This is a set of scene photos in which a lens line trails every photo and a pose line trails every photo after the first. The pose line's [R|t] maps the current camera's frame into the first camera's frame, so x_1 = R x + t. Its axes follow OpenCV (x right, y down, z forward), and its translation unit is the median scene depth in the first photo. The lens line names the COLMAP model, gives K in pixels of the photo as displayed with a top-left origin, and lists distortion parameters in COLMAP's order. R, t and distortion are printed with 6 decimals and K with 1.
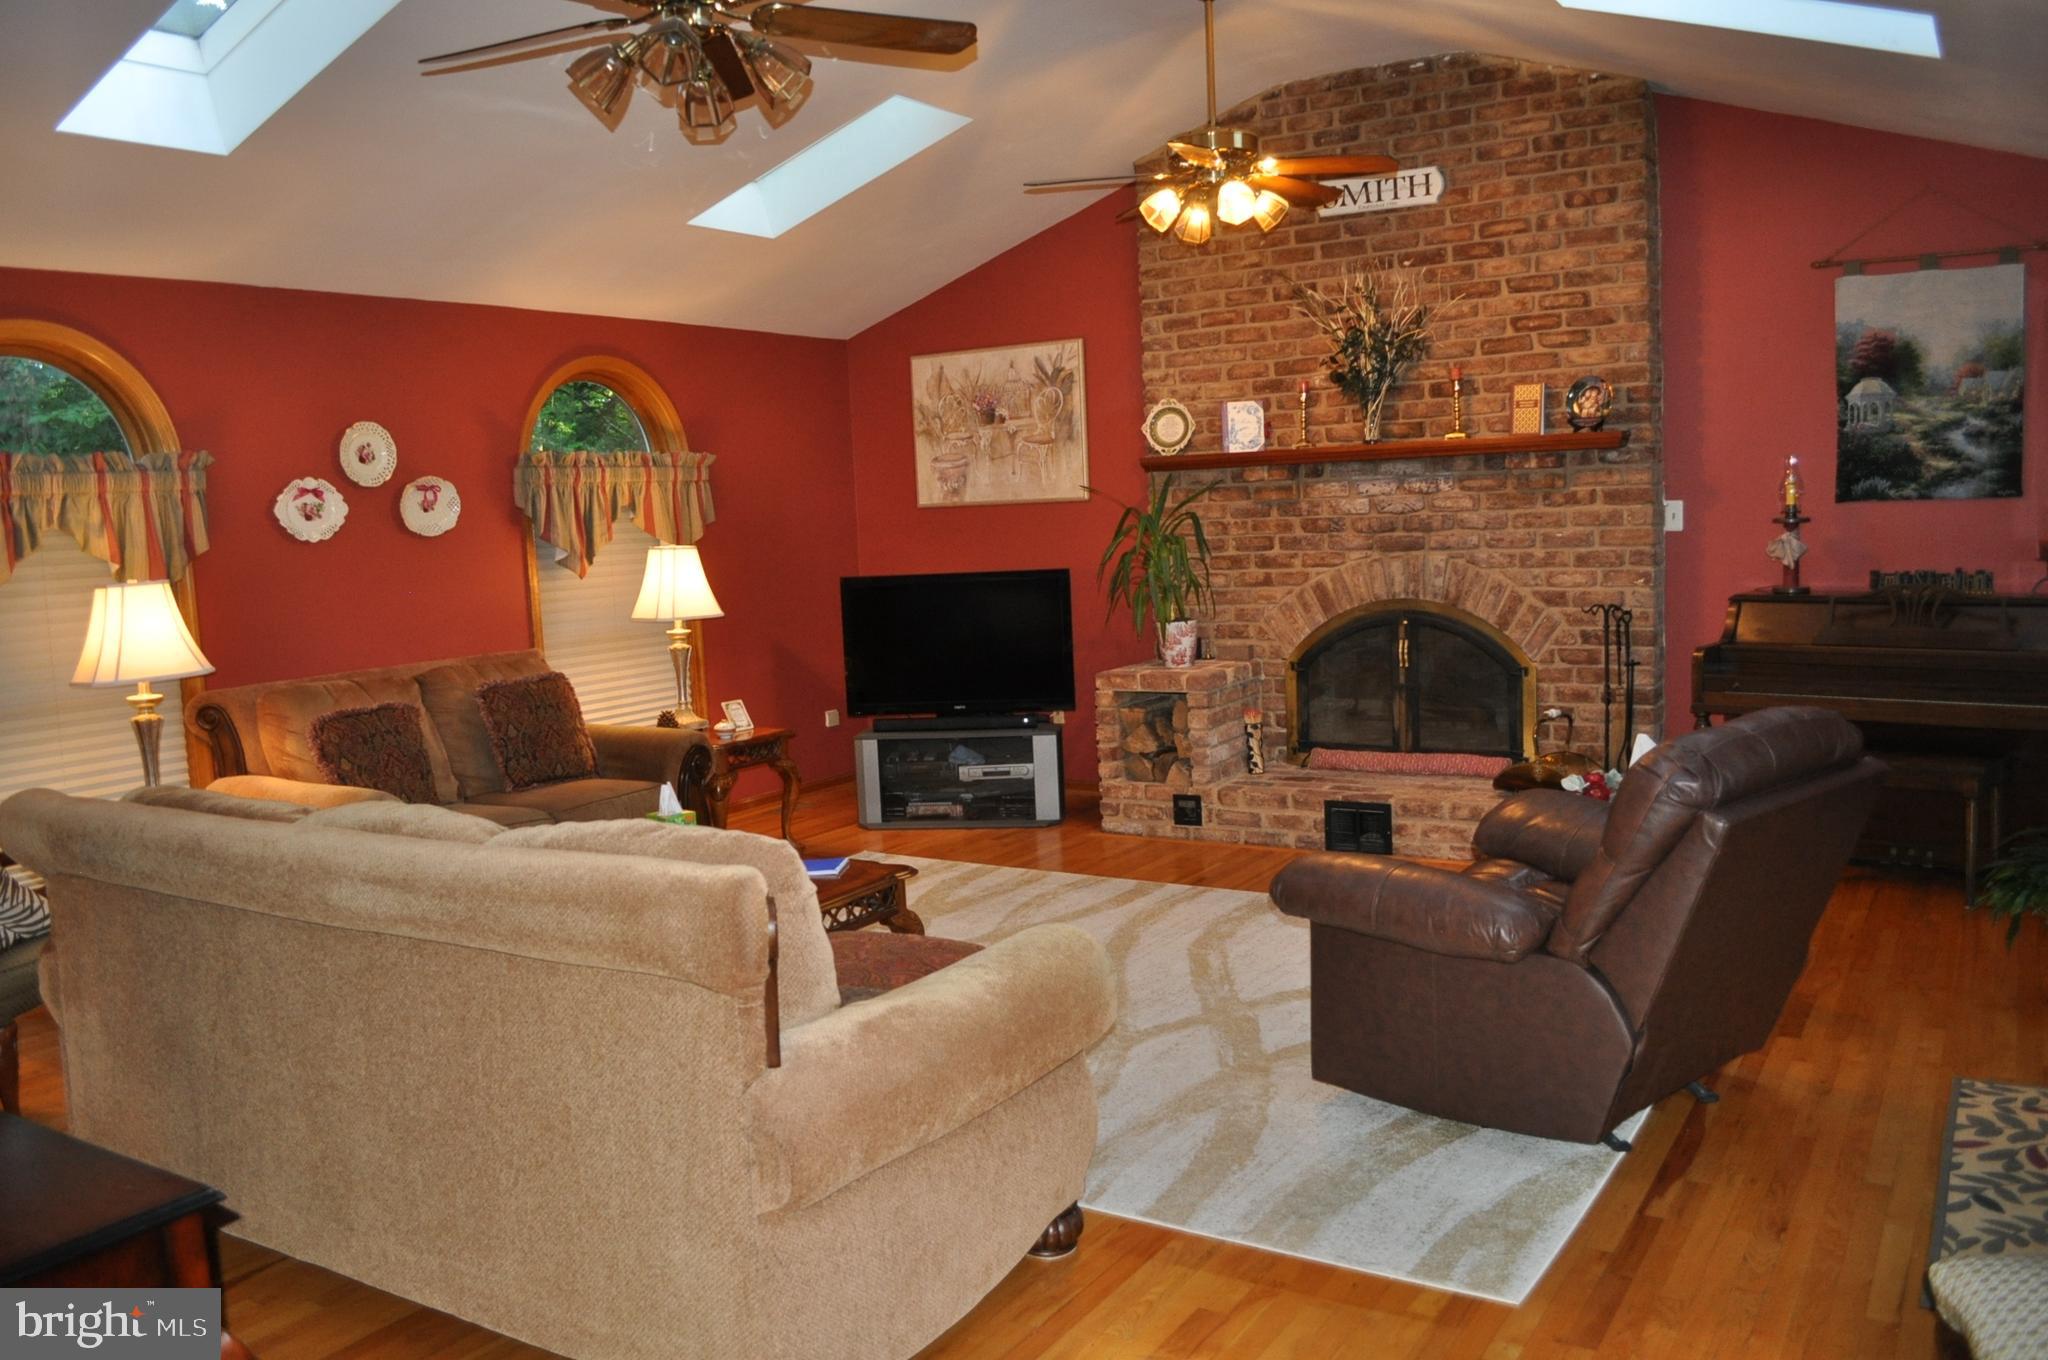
lens RADIAL K [[1611.5, 0, 1021.0], [0, 1611.5, 672.3], [0, 0, 1]] dist [-0.071563, -0.000433]
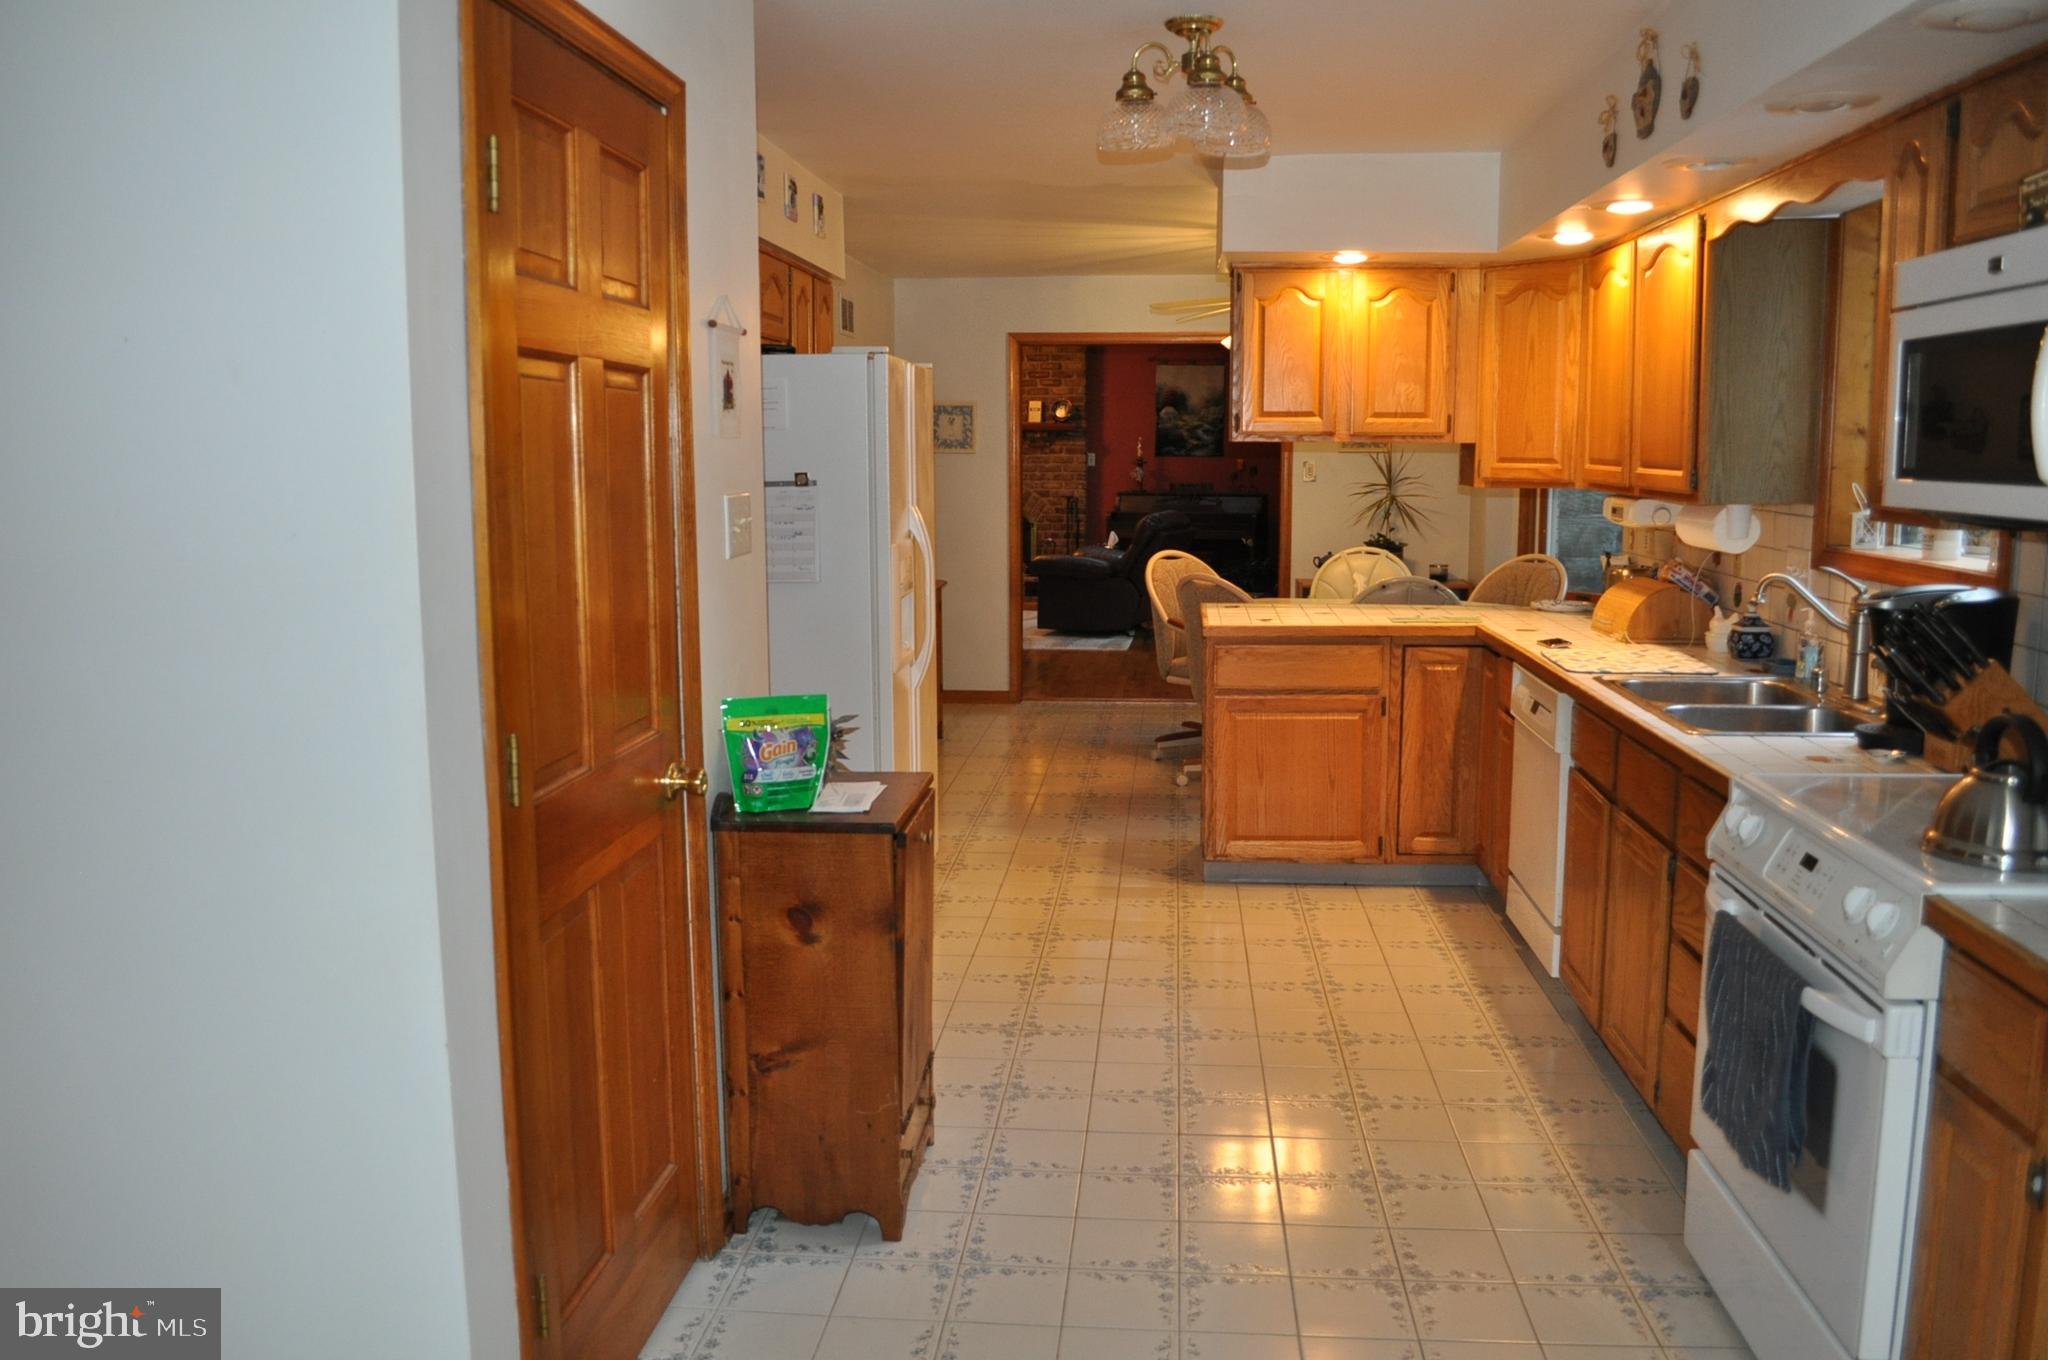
lens RADIAL K [[1611.5, 0, 1025.1], [0, 1611.5, 679.9], [0, 0, 1]] dist [-0.071563, -0.000433]
pose [[0.893204, -0.021501, 0.449138, -0.787615], [0.009247, 0.999523, 0.029460, 0.163014], [-0.449557, -0.022161, 0.892976, -1.140622]]
